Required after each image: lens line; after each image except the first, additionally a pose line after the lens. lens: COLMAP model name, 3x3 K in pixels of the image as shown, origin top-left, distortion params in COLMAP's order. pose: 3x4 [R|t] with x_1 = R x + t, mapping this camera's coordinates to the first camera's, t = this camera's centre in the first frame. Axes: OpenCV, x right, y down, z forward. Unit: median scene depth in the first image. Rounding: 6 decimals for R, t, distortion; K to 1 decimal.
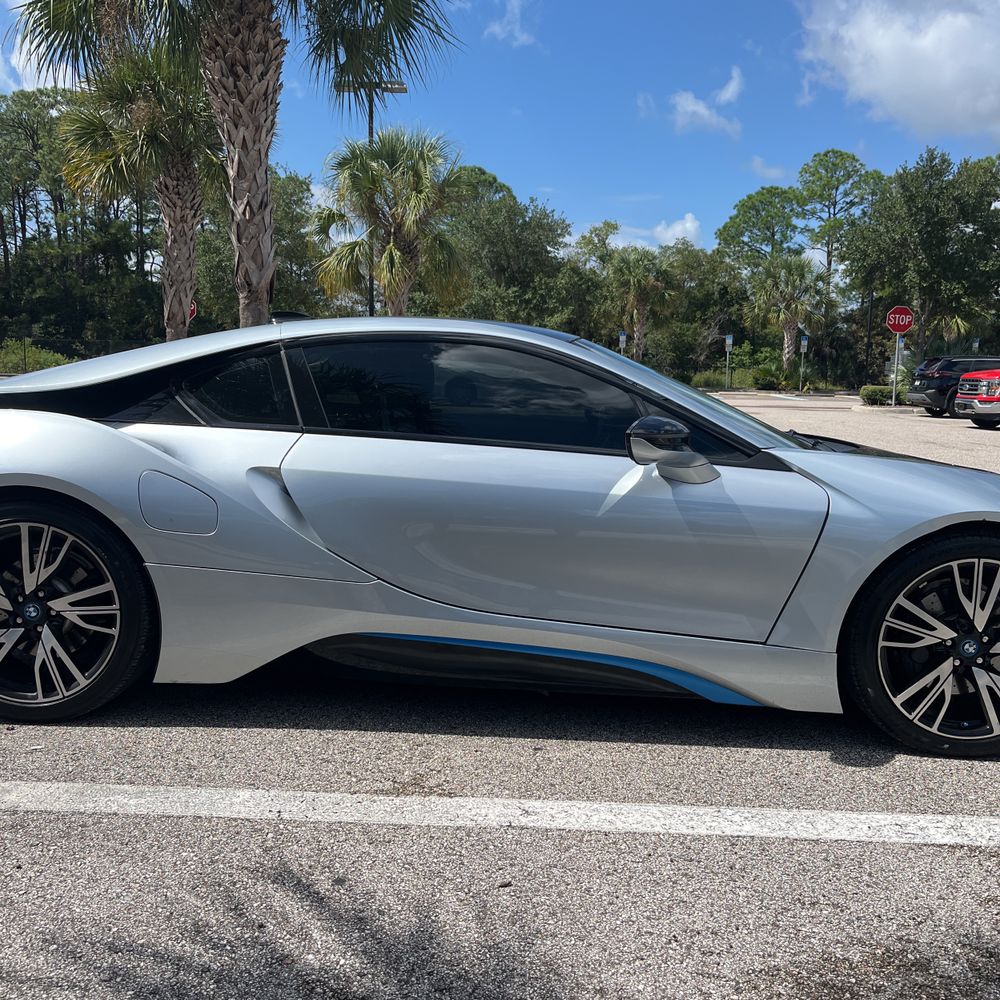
lens RADIAL K [[1010.7, 0, 500.0], [0, 1010.7, 500.0], [0, 0, 1]] dist [0.020817, 0.000284]
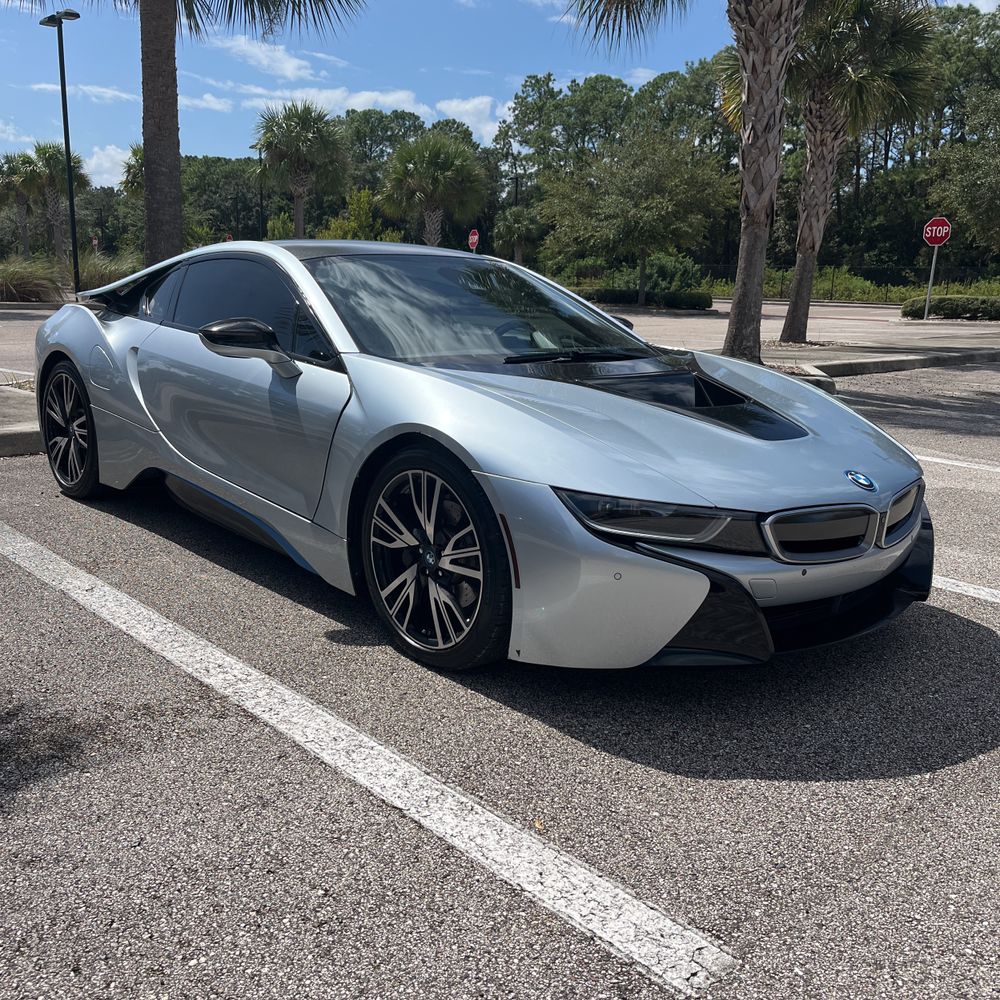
lens RADIAL K [[1010.7, 0, 500.0], [0, 1010.7, 500.0], [0, 0, 1]] dist [0.020817, 0.000284]
pose [[0.699637, 0.151707, -0.698207, 0.339407], [-0.103208, 0.988408, 0.111342, -0.009186], [0.707005, -0.005839, 0.707184, 0.093835]]
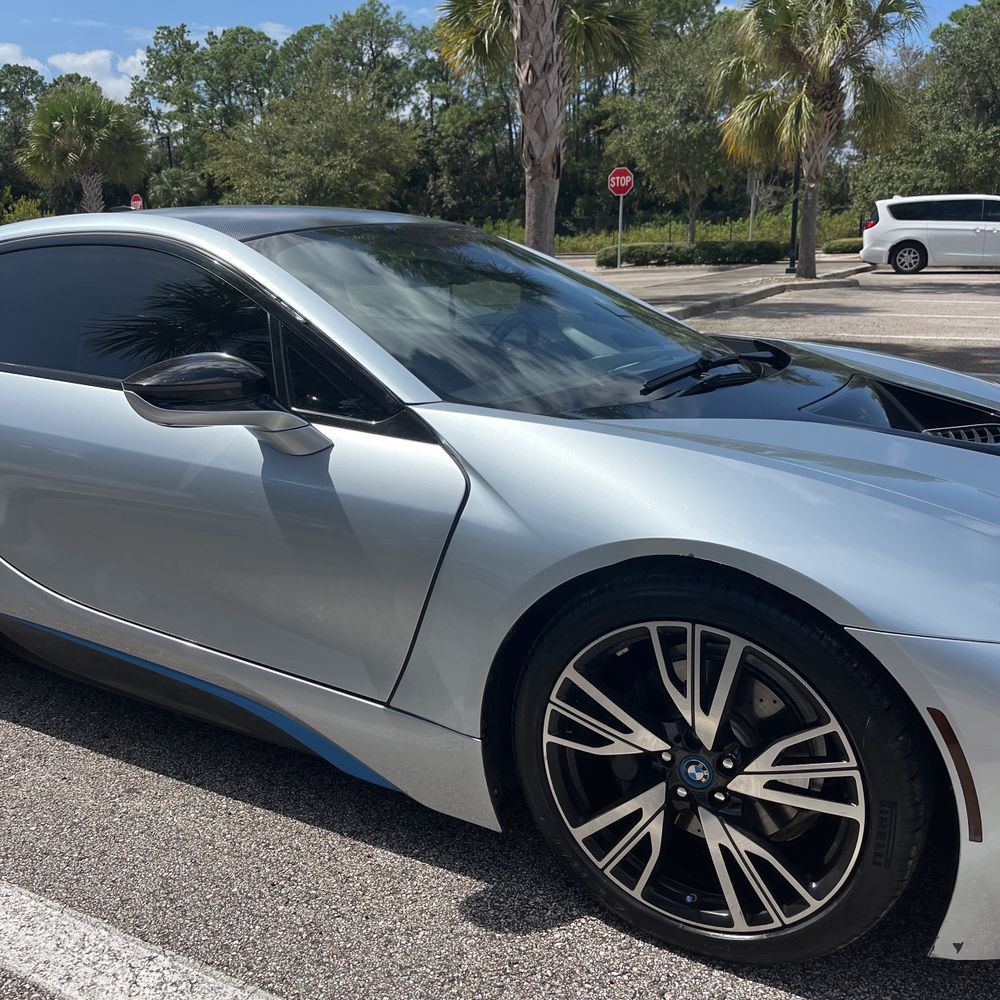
lens RADIAL K [[1018.2, 0, 492.3], [0, 1018.2, 491.8], [0, 0, 1]] dist [0.029285, -0.020965]
pose [[0.885399, 0.073110, -0.459047, 0.171376], [-0.019690, 0.992566, 0.120104, -0.020992], [0.464415, -0.097301, 0.880256, 0.130341]]
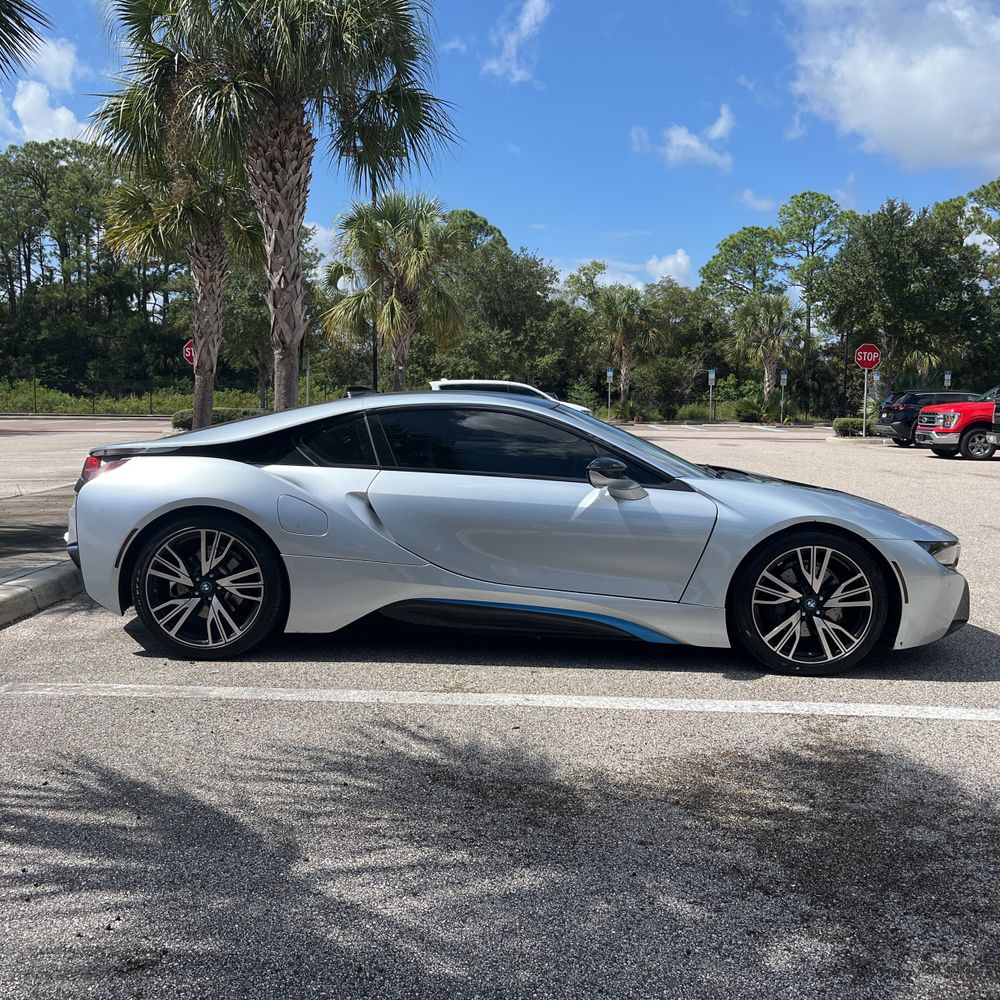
lens RADIAL K [[993.8, 0, 504.1], [0, 993.8, 475.8], [0, 0, 1]] dist [0.078120, -0.112230]
pose [[0.999890, -0.009701, 0.011249, -0.006253], [0.010312, 0.998403, -0.055549, 0.008383], [-0.010692, 0.055659, 0.998393, -0.149991]]
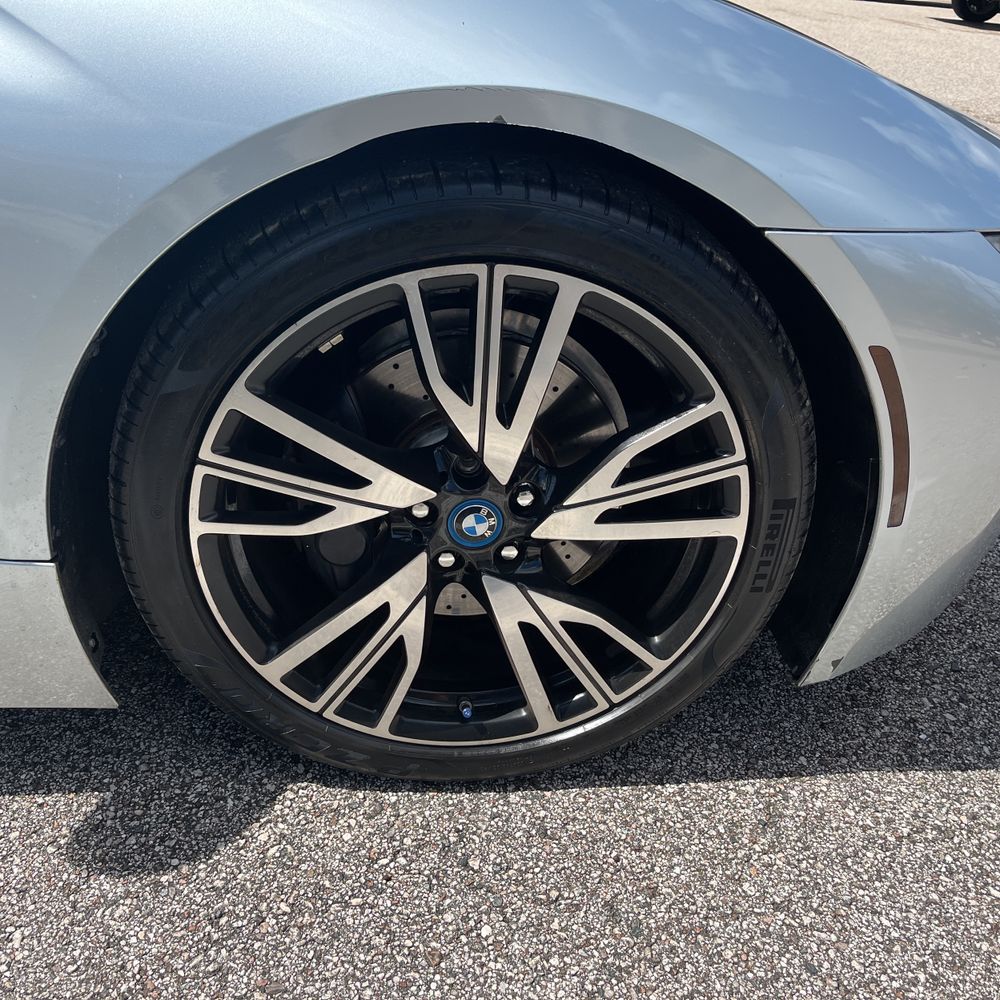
lens RADIAL K [[1025.0, 0, 508.2], [0, 1025.0, 502.7], [0, 0, 1]] dist [0.018100, -0.017159]
pose [[0.988738, -0.032414, 0.146103, 0.118730], [-0.025965, 0.924301, 0.380779, 0.002381], [-0.147386, -0.380285, 0.913050, 0.193634]]
